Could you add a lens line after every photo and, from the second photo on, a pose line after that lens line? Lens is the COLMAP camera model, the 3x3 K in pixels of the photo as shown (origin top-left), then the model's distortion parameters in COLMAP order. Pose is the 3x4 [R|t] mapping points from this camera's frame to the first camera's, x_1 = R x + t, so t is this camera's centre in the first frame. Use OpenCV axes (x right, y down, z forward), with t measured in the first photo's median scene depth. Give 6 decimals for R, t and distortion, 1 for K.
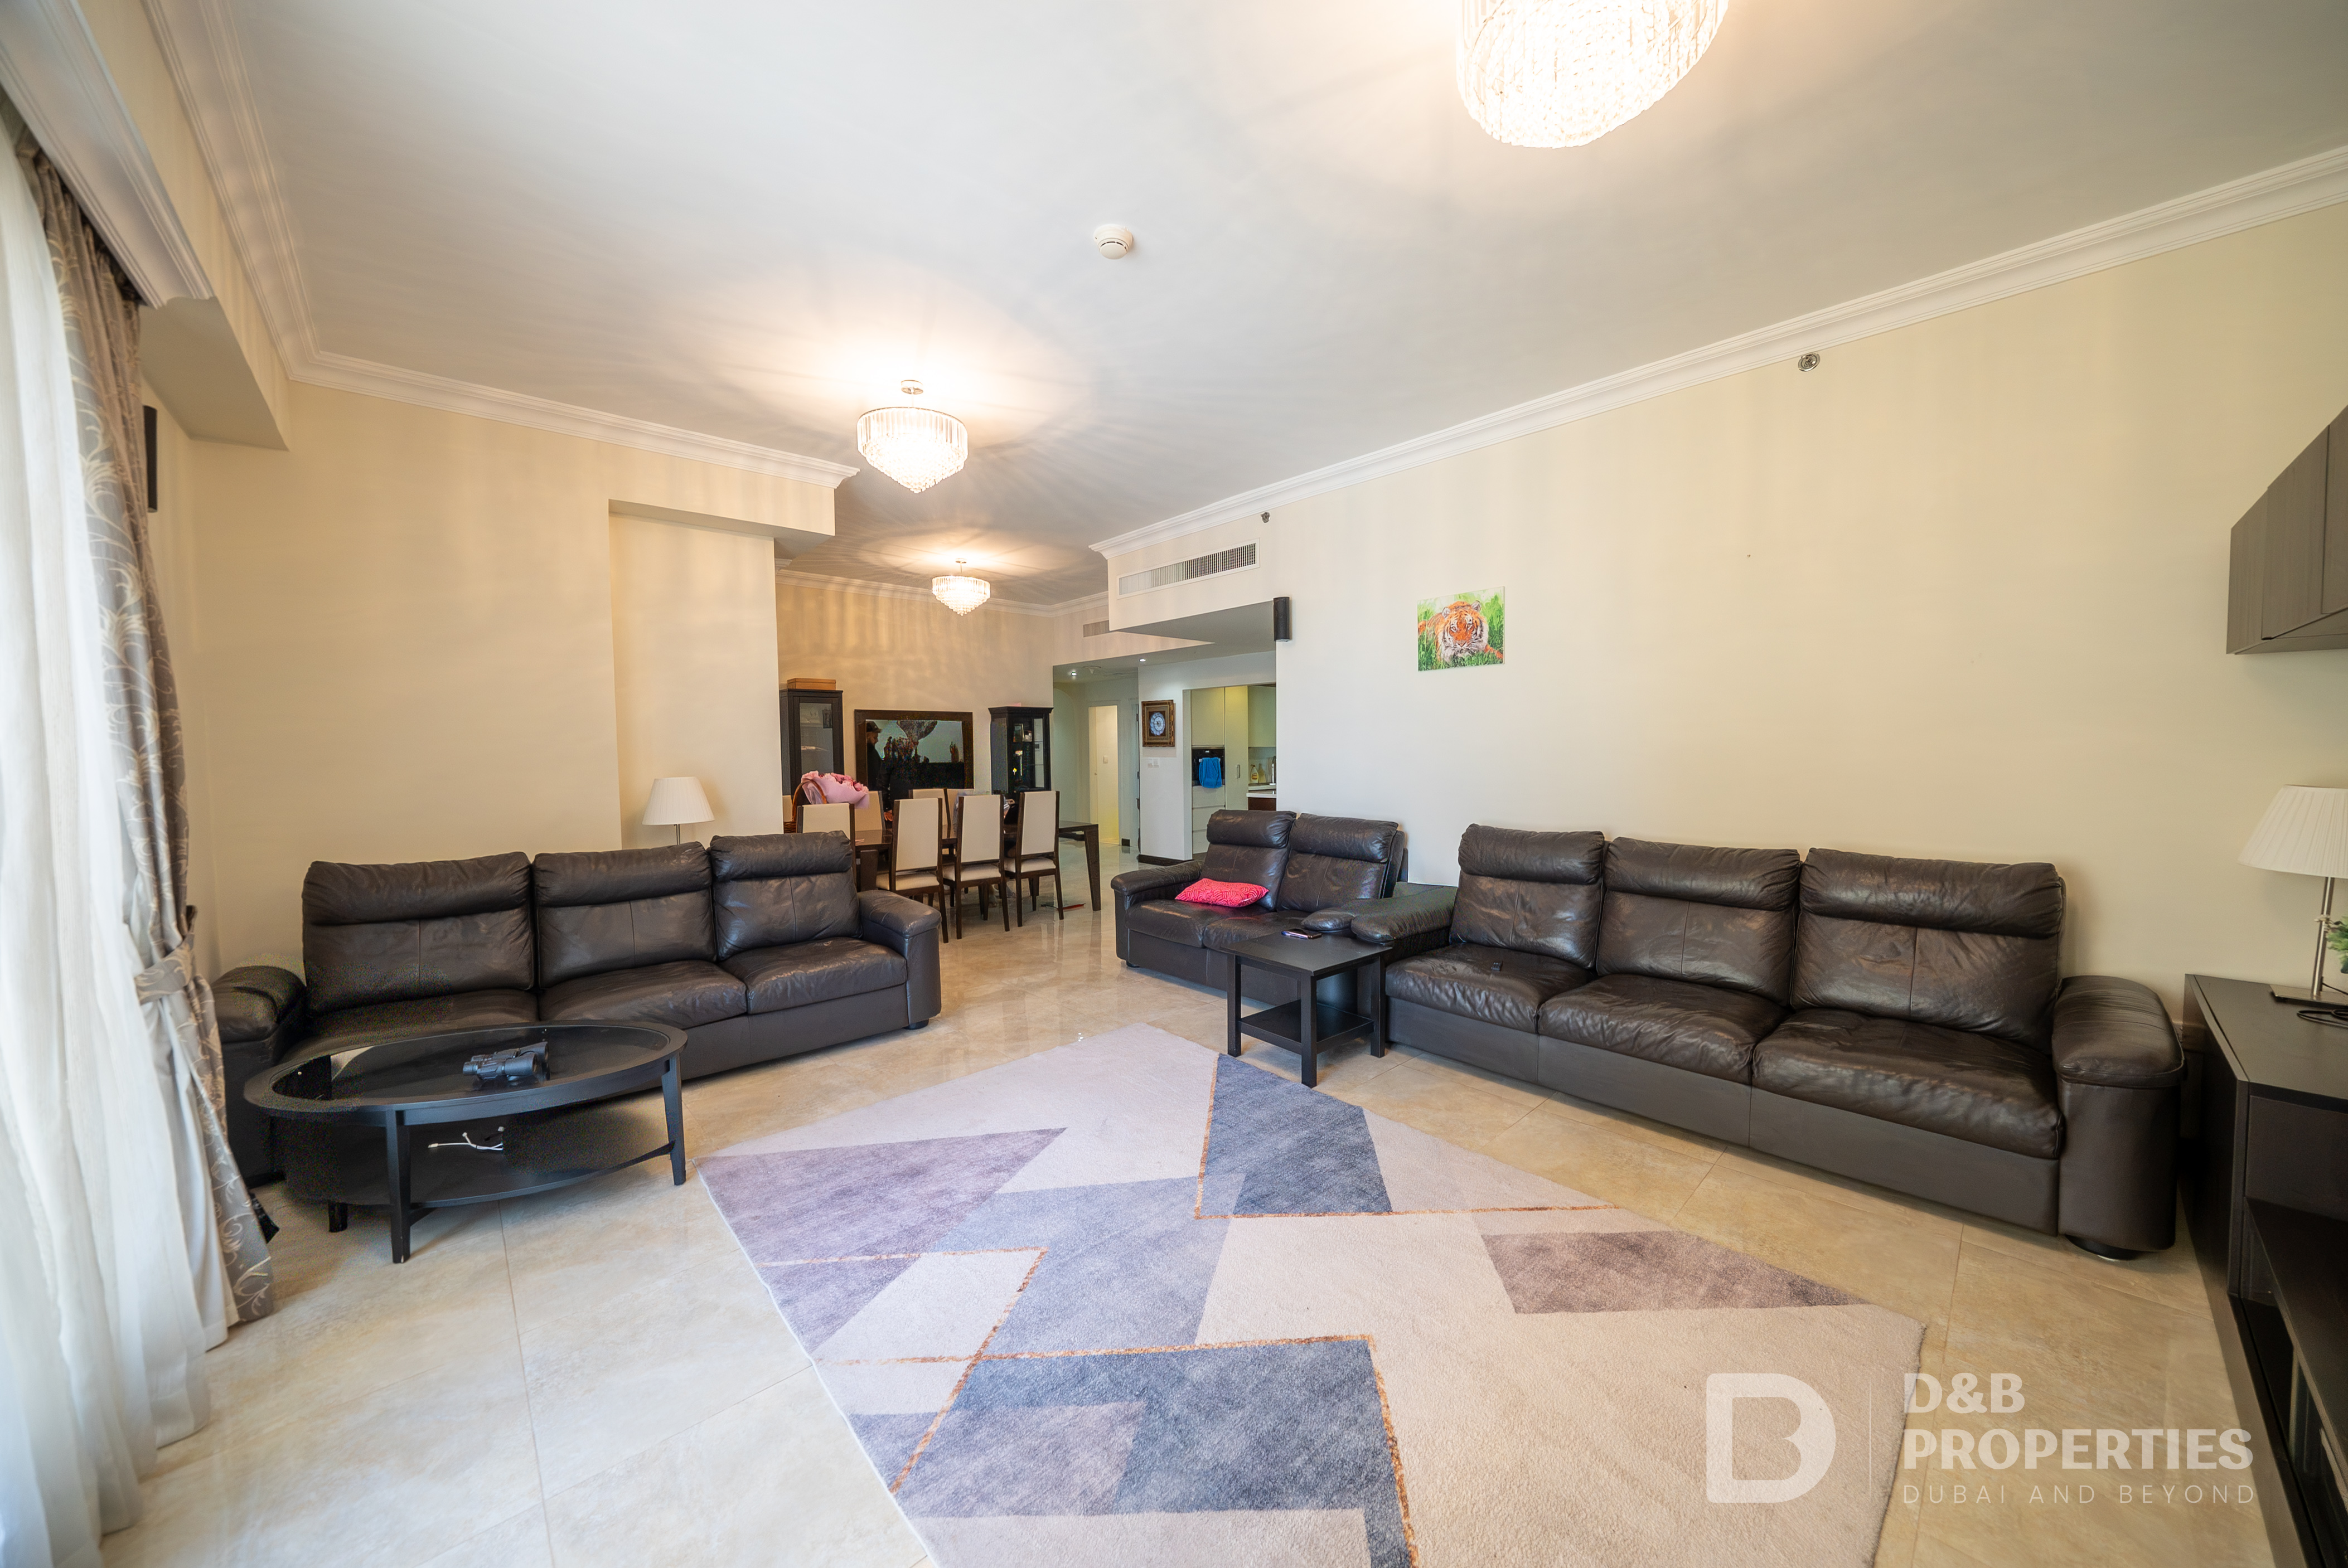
lens RADIAL K [[801.9, 0, 1180.0], [0, 801.9, 778.8], [0, 0, 1]] dist [-0.003978, -0.000470]
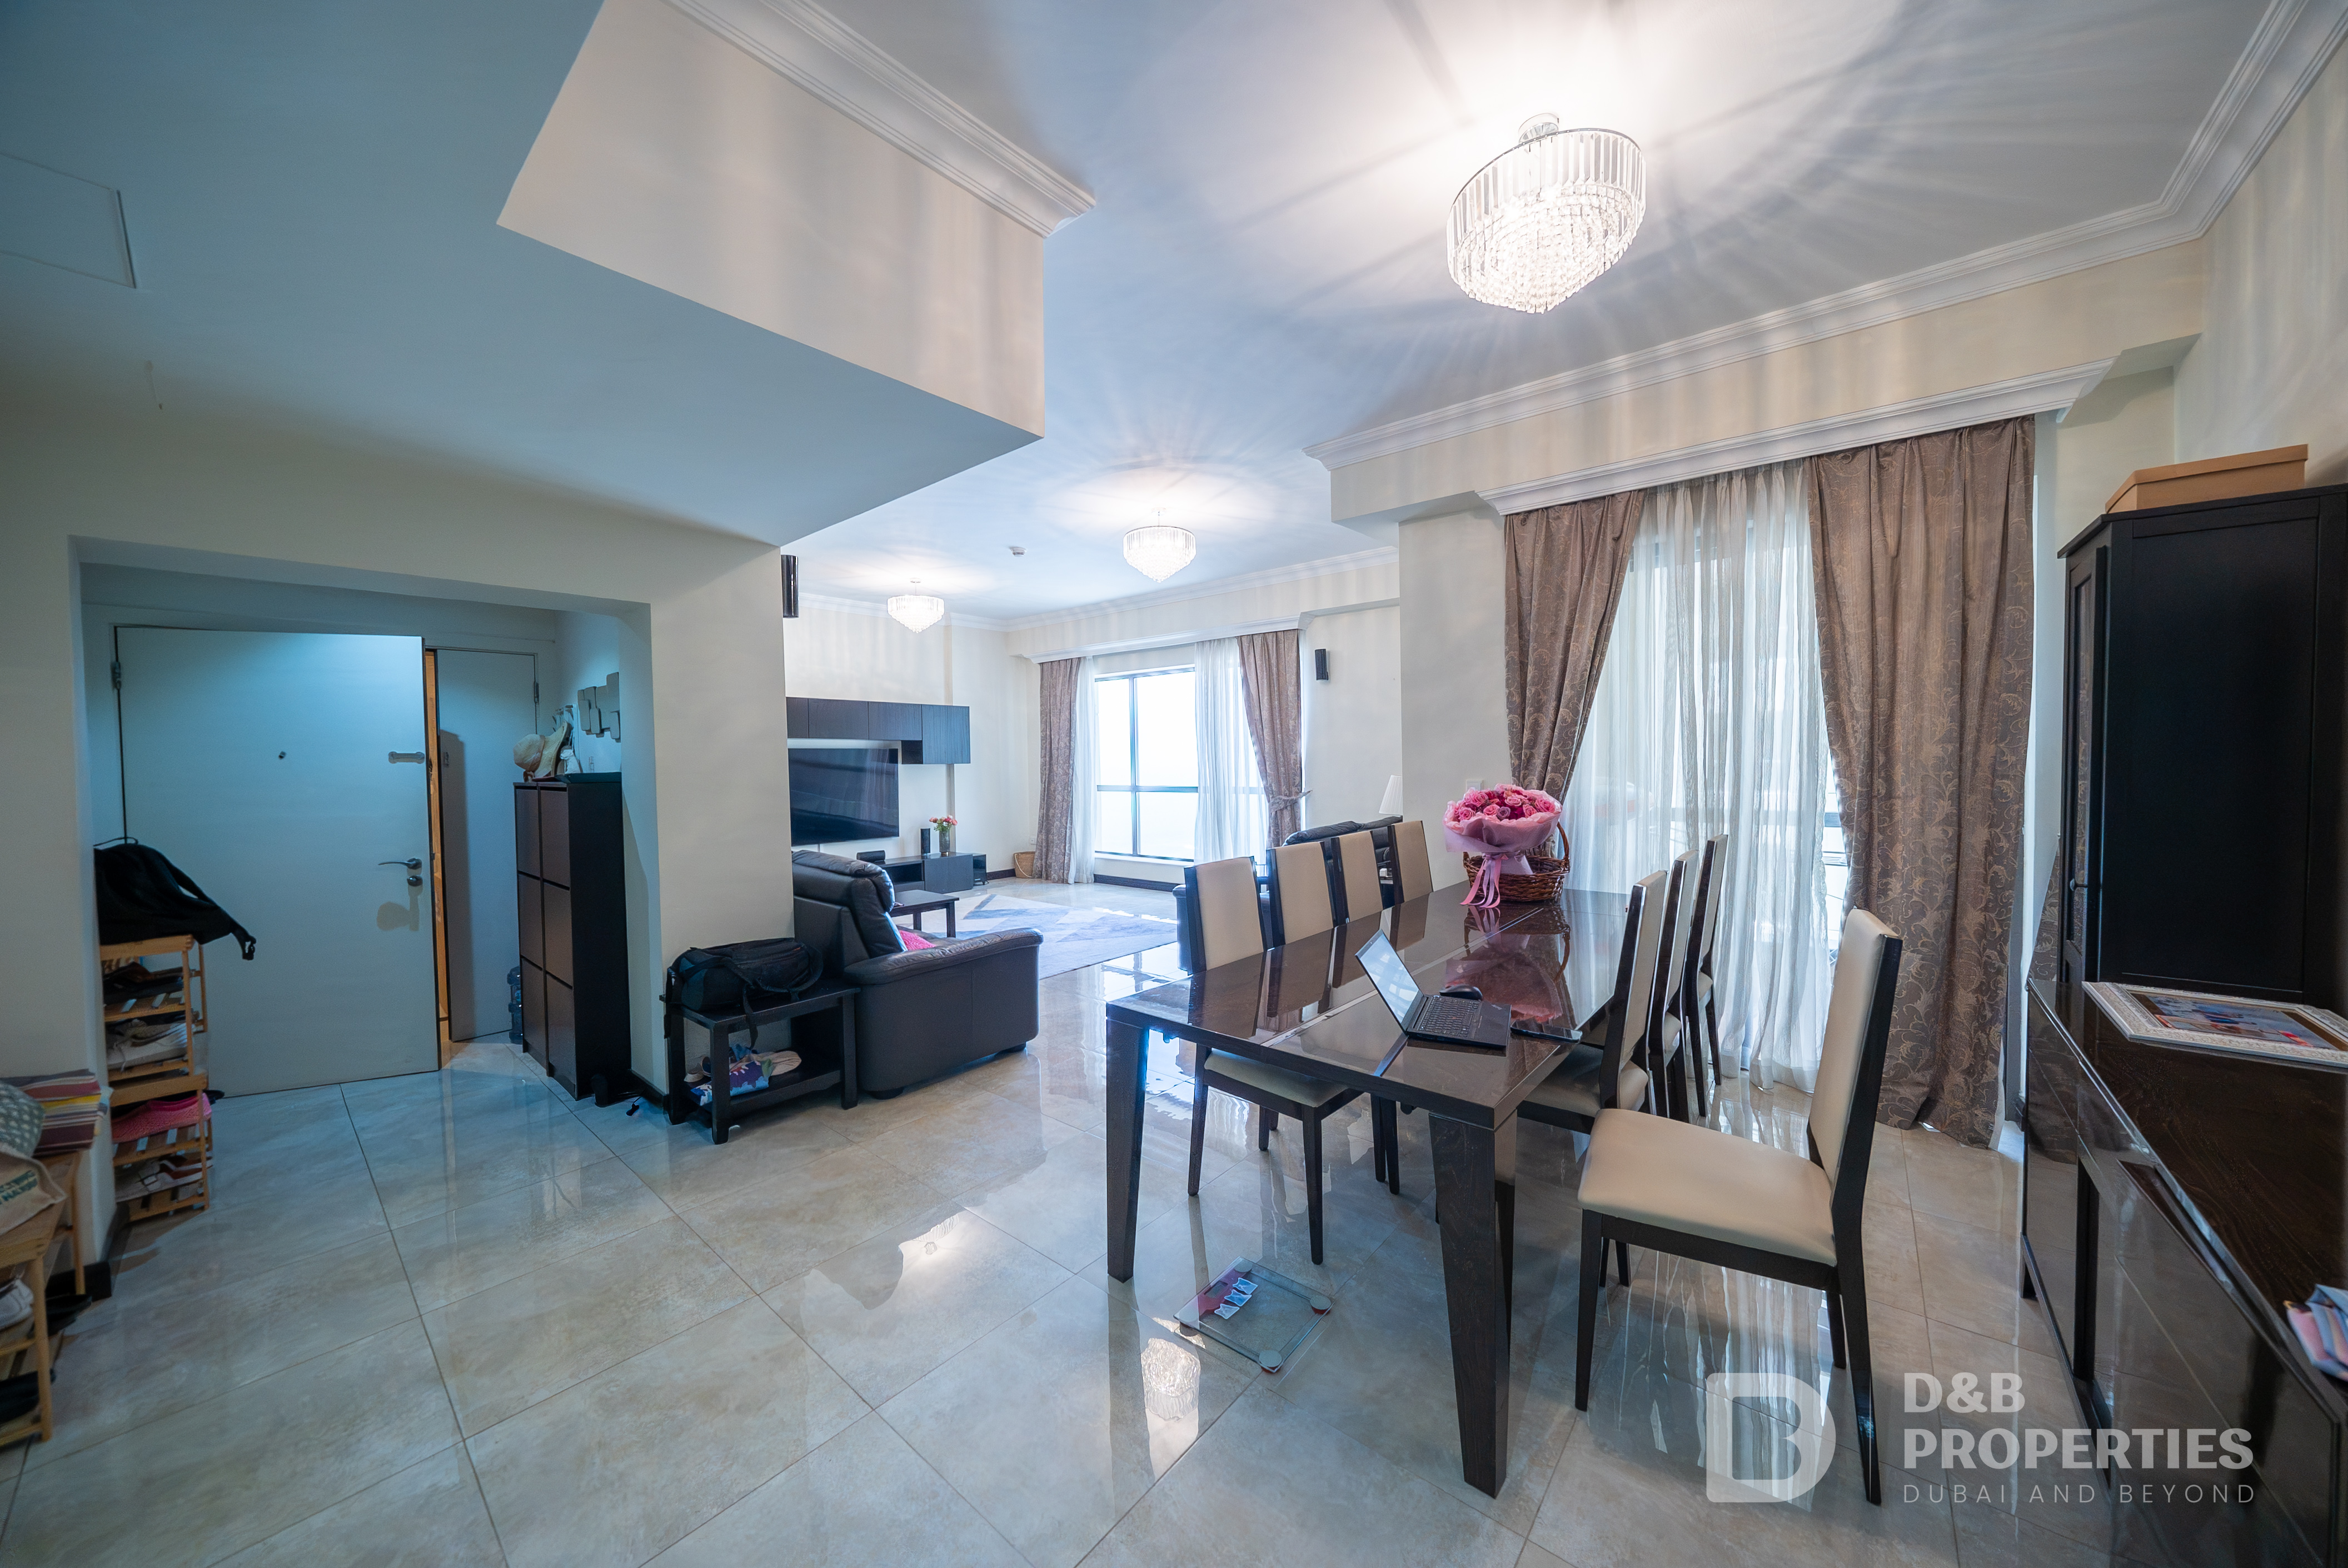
lens RADIAL K [[801.9, 0, 1178.5], [0, 801.9, 776.2], [0, 0, 1]] dist [-0.003978, -0.000470]
pose [[-0.993016, 0.027274, -0.114780, -0.224252], [0.019932, 0.997710, 0.064636, -0.117993], [0.116280, 0.061897, -0.991286, 2.941380]]
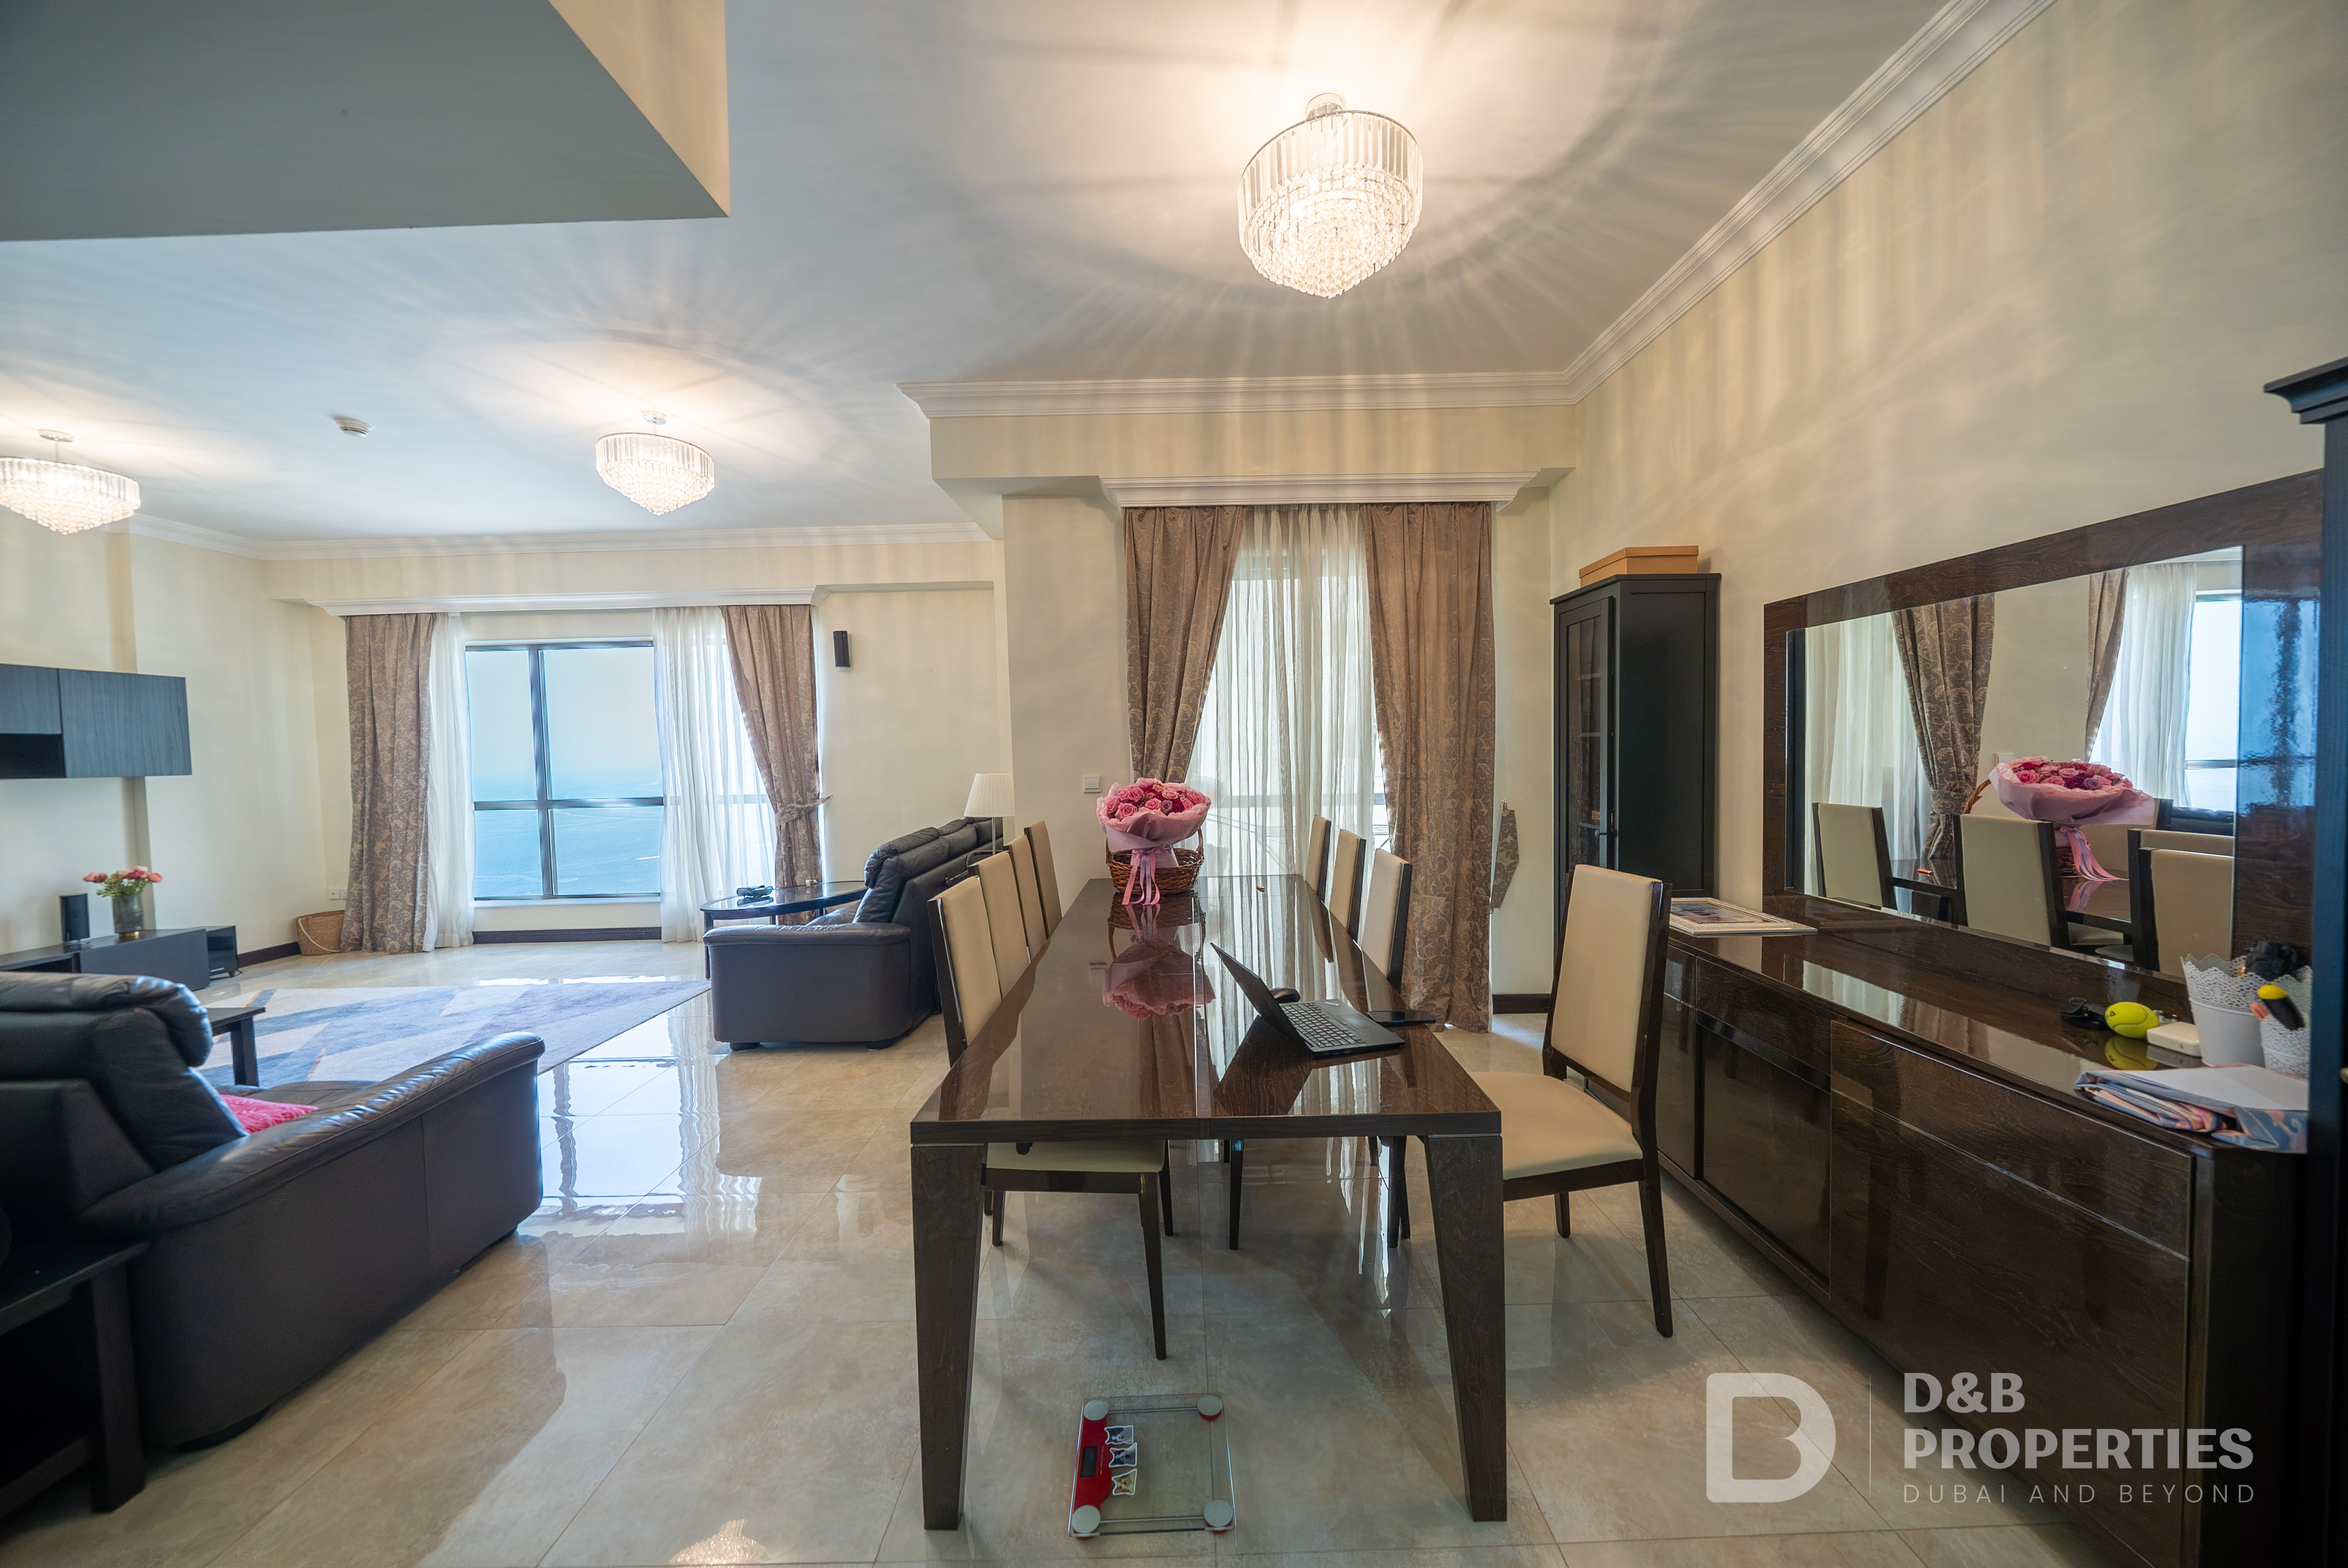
lens RADIAL K [[801.9, 0, 1179.1], [0, 801.9, 778.8], [0, 0, 1]] dist [-0.003978, -0.000470]
pose [[-0.683817, 0.054288, -0.727632, -0.015613], [0.000977, 0.997296, 0.073489, -0.105409], [0.729653, 0.049543, -0.682020, 2.661753]]
